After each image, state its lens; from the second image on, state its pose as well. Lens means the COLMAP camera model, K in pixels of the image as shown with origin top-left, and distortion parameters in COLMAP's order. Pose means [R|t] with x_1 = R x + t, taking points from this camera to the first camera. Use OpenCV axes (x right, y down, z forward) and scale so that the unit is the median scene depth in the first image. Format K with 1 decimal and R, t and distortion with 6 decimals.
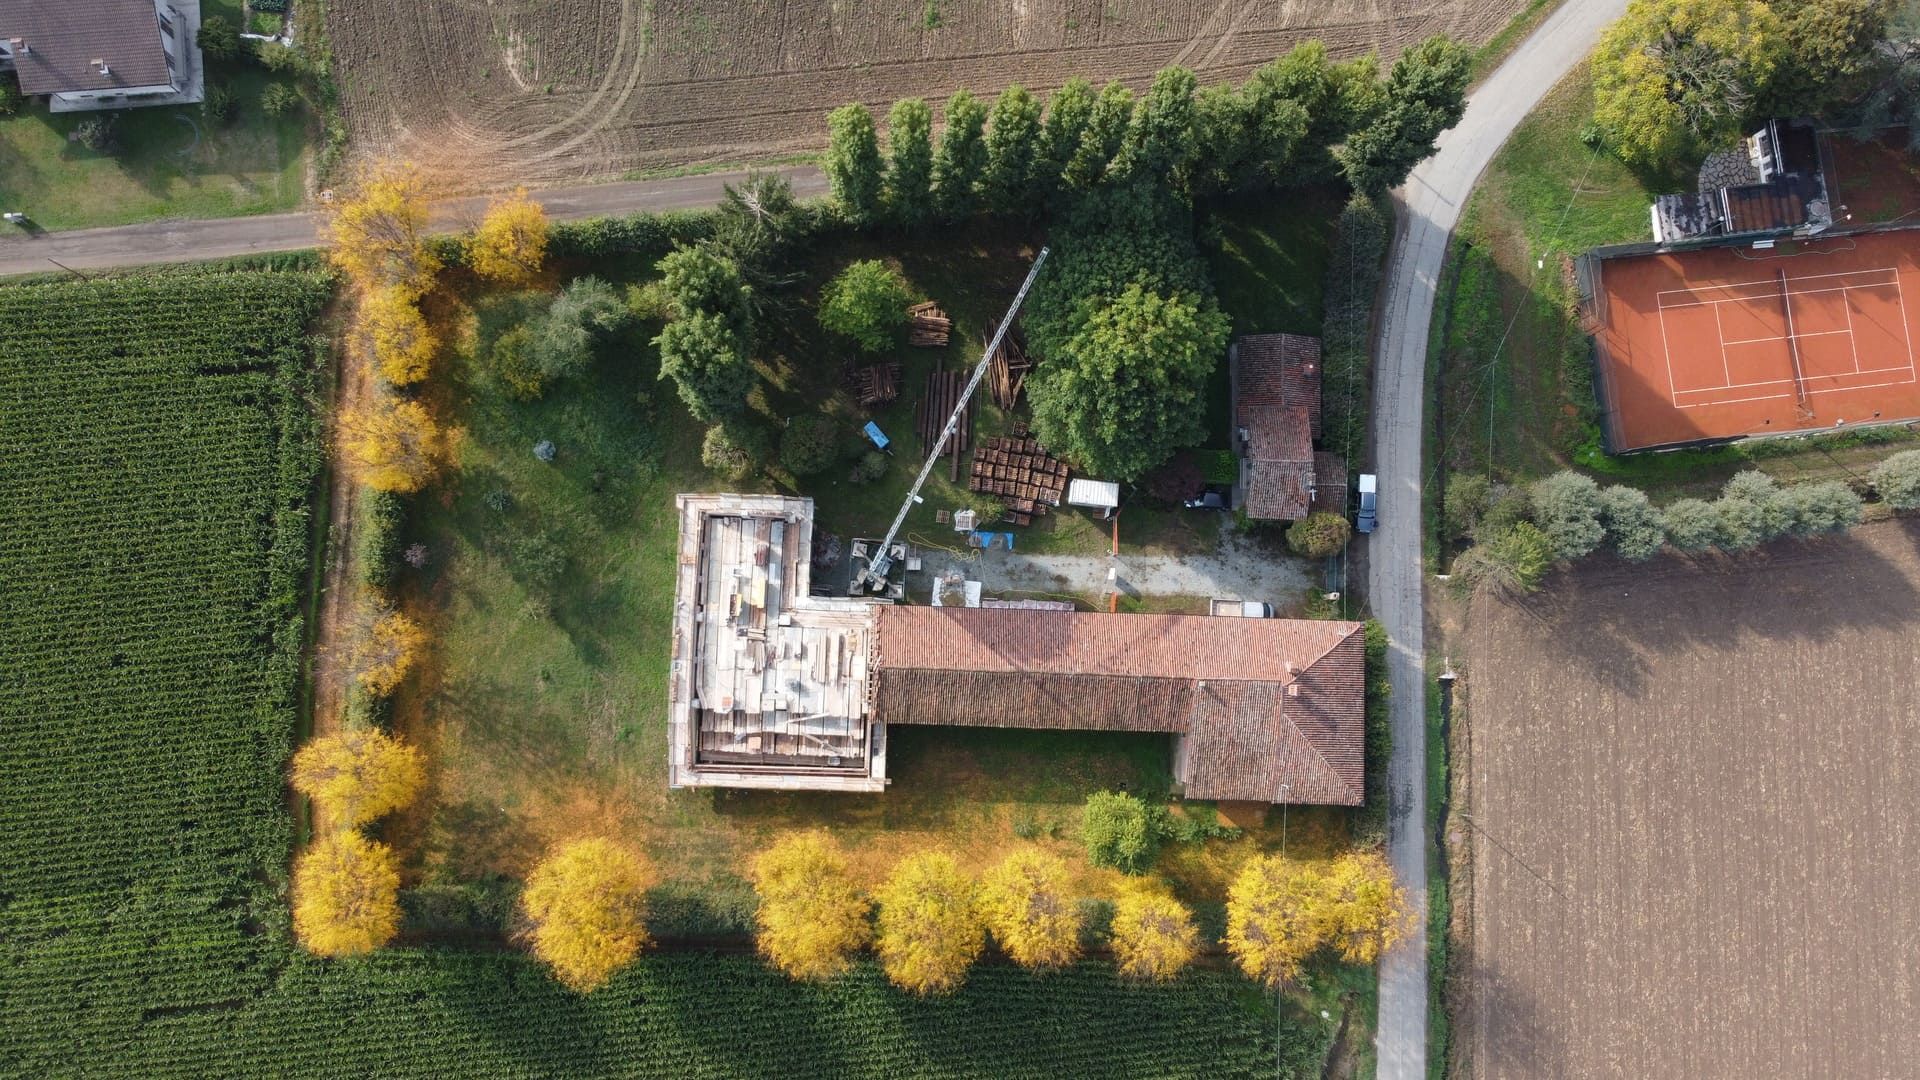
lens RADIAL K [[1434.7, 0, 956.8], [0, 1434.7, 545.3], [0, 0, 1]] dist [-0.001250, 0.011525]
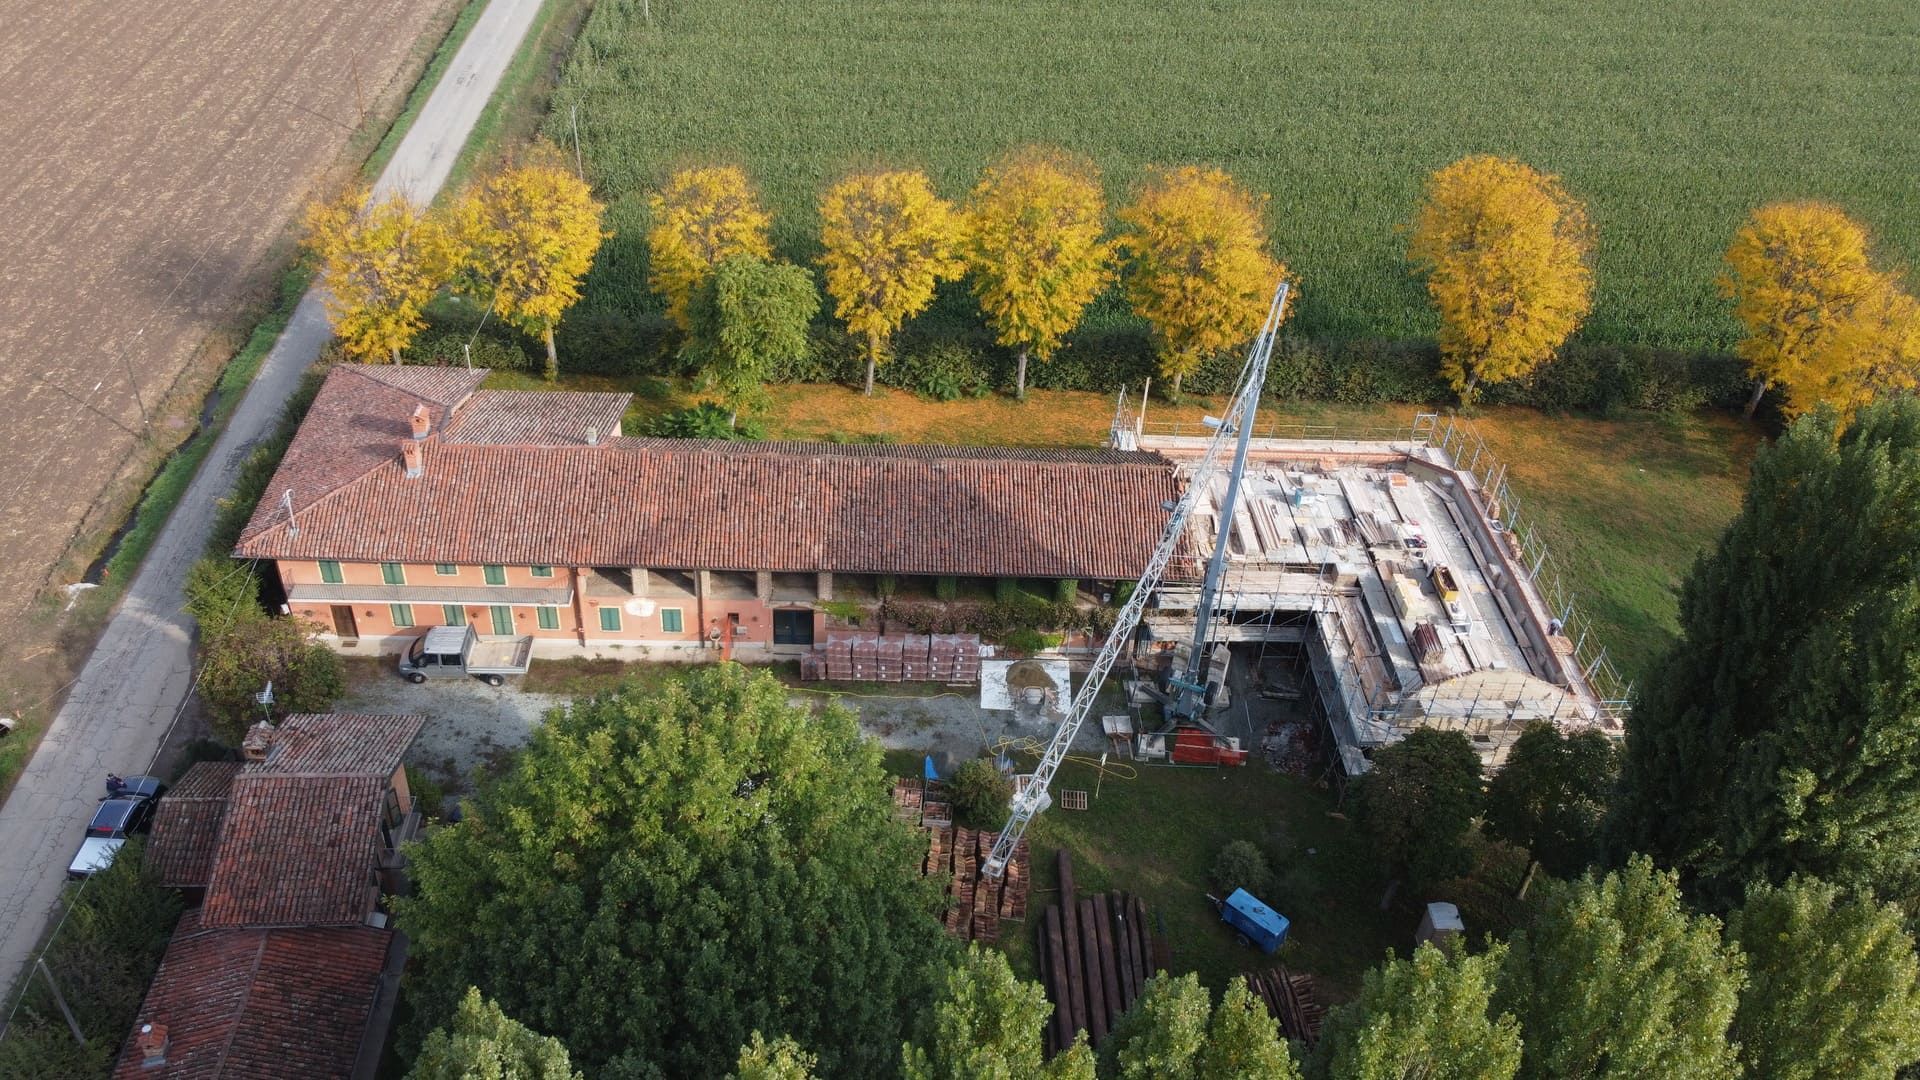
lens RADIAL K [[1434.7, 0, 956.8], [0, 1434.7, 545.3], [0, 0, 1]] dist [-0.001250, 0.011525]
pose [[-0.990813, -0.037203, -0.130020, 0.098783], [-0.086493, -0.564755, 0.820714, -0.377659], [-0.103963, 0.824420, 0.556349, 0.698296]]
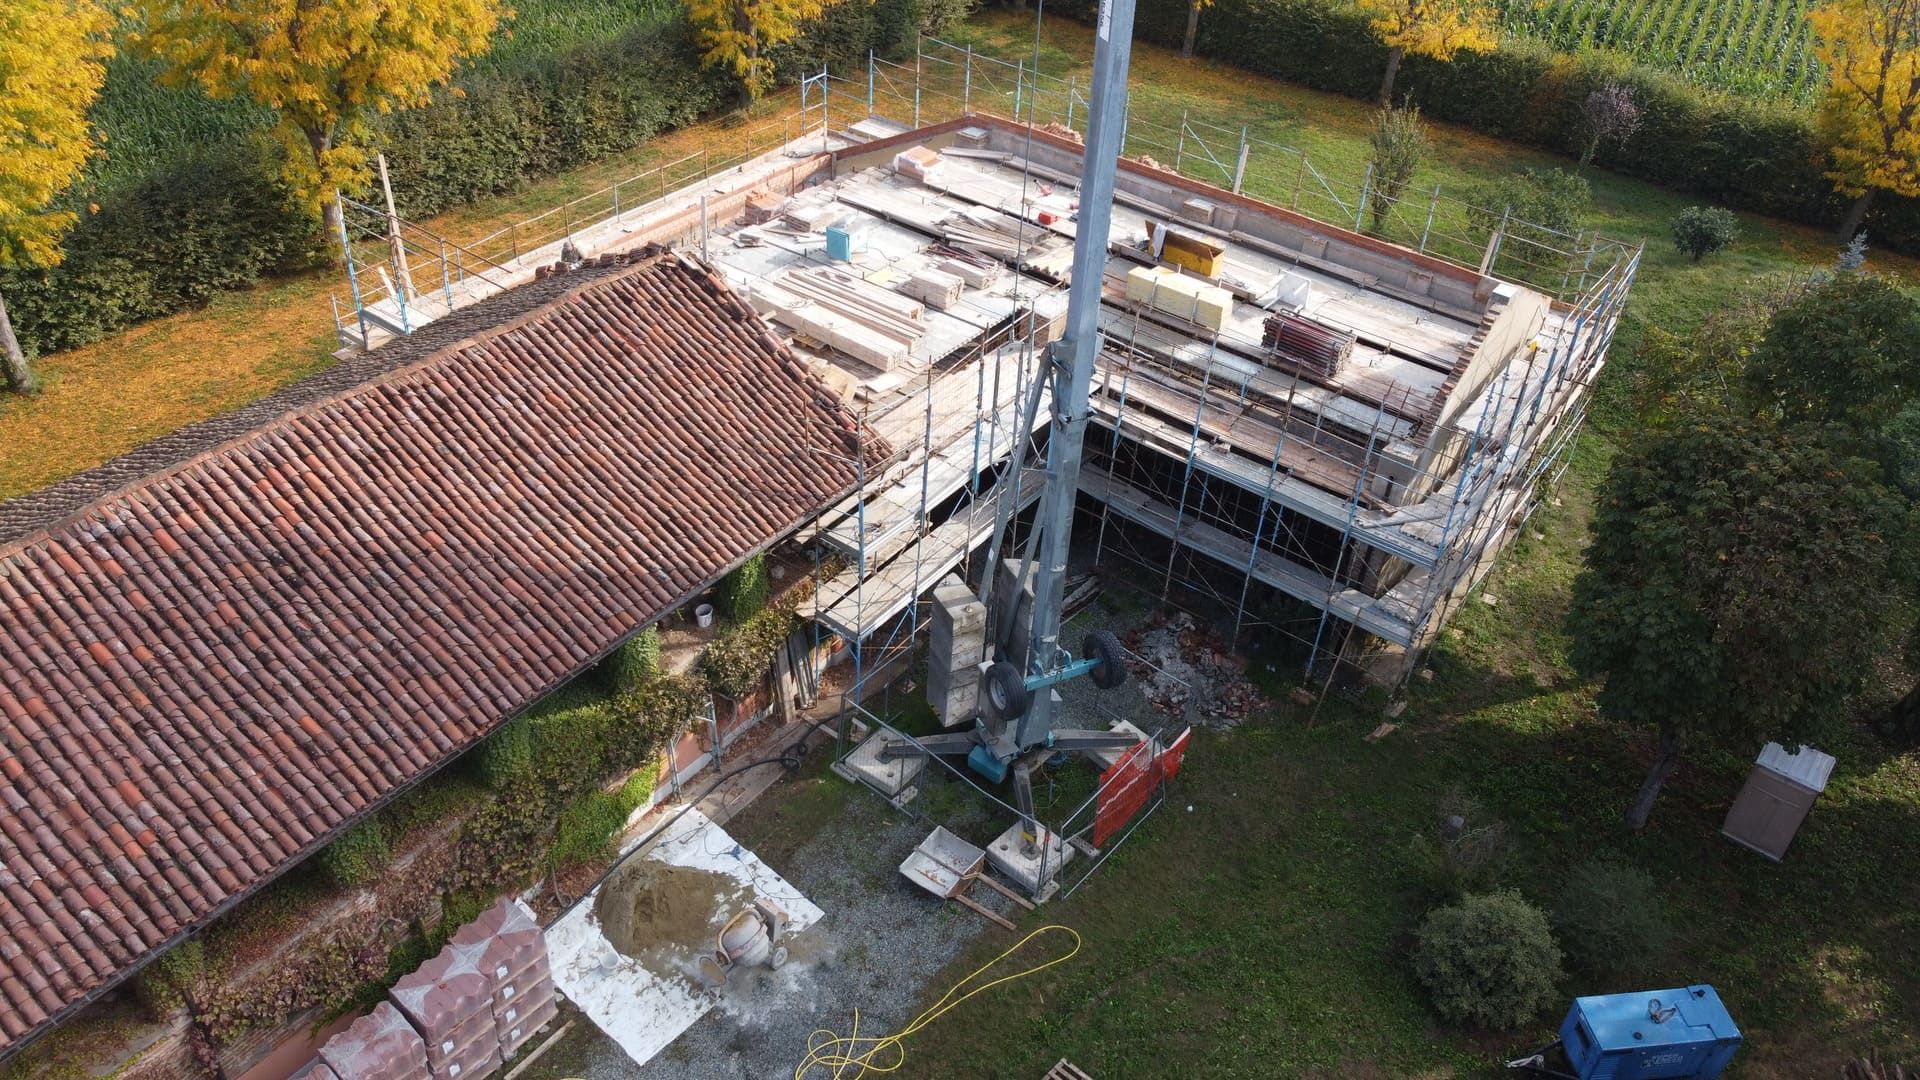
lens RADIAL K [[1434.7, 0, 956.8], [0, 1434.7, 545.3], [0, 0, 1]] dist [-0.001250, 0.011525]
pose [[-0.565819, 0.439478, -0.697645, 0.095189], [-0.824021, -0.331124, 0.459725, -0.070650], [-0.028968, 0.834994, 0.549495, 0.884919]]
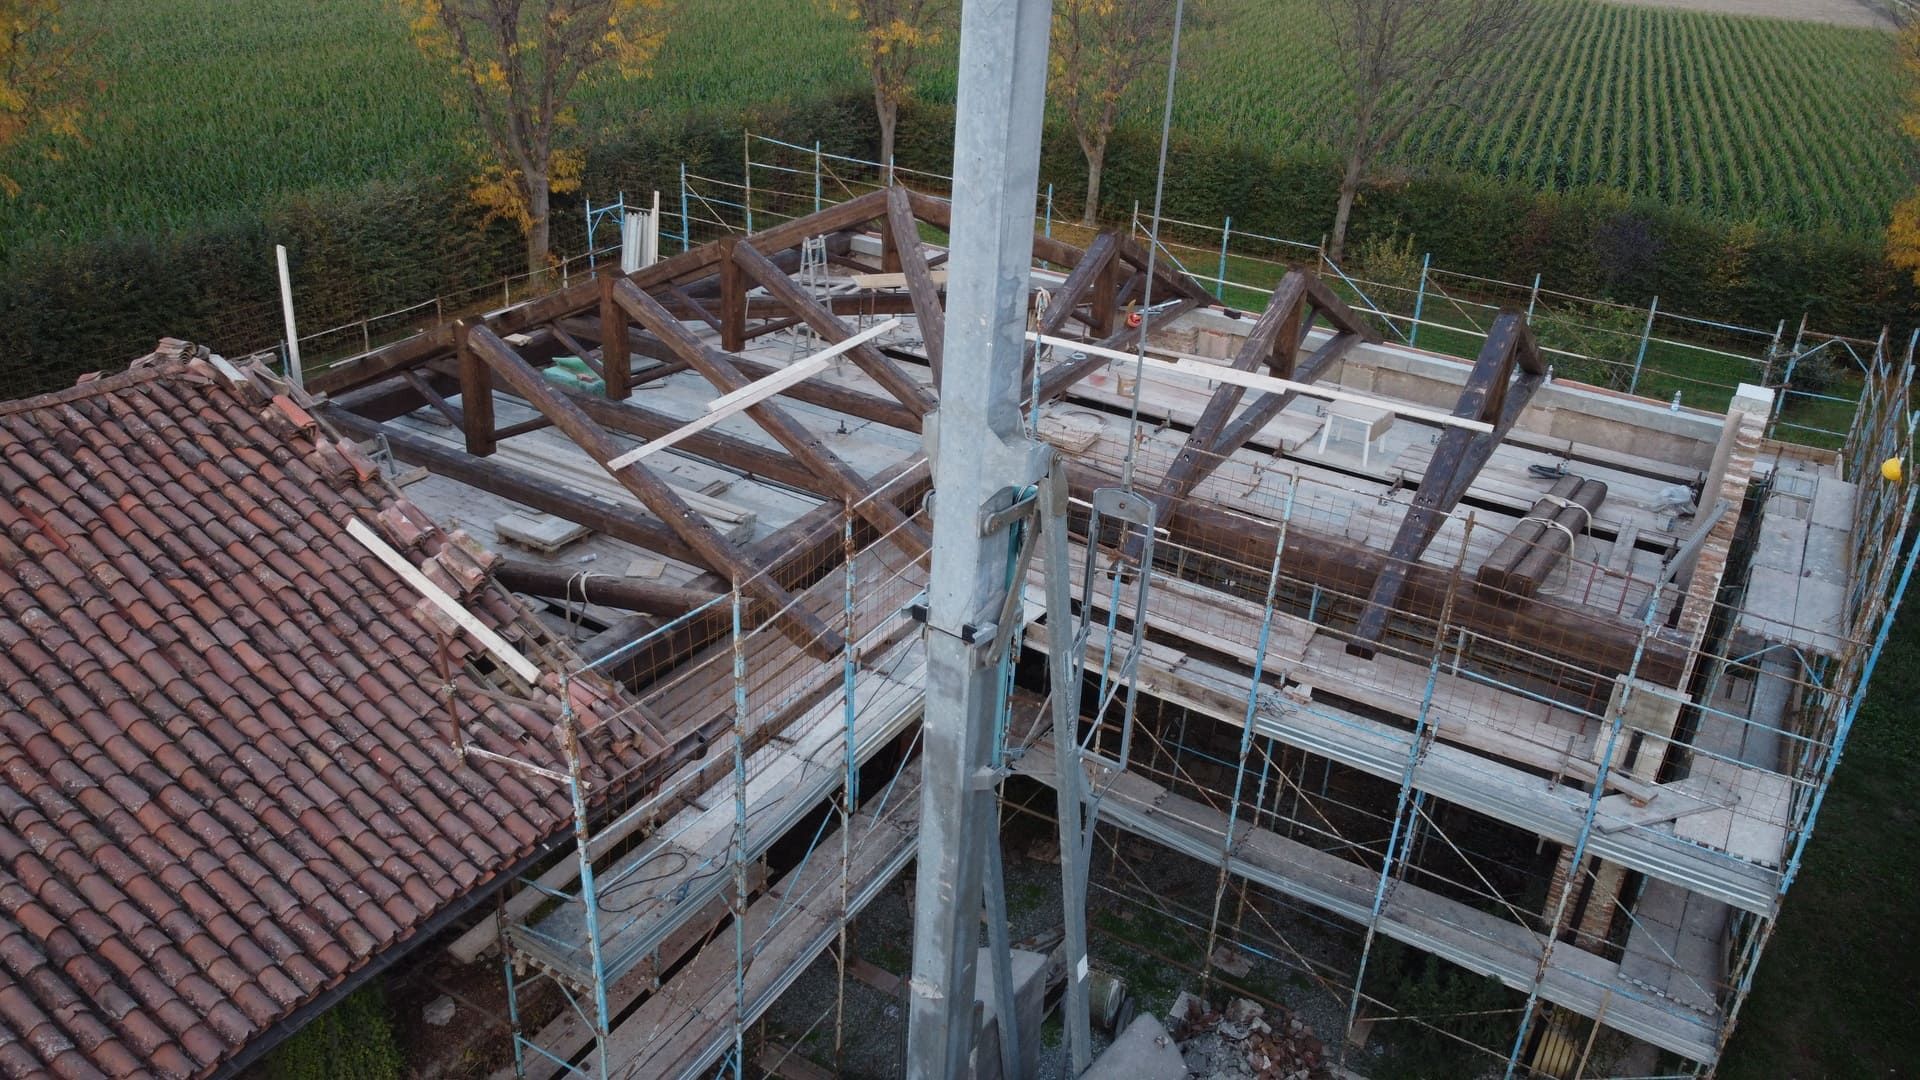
lens RADIAL K [[1417.3, 0, 960.0], [0, 1417.3, 540.0], [0, 0, 1]] dist [-0.005546, 0.001846]
pose [[-0.483975, 0.332918, -0.809280, -0.002516], [-0.874860, -0.204871, 0.438916, -0.010067], [-0.019676, 0.920431, 0.390409, 0.947448]]
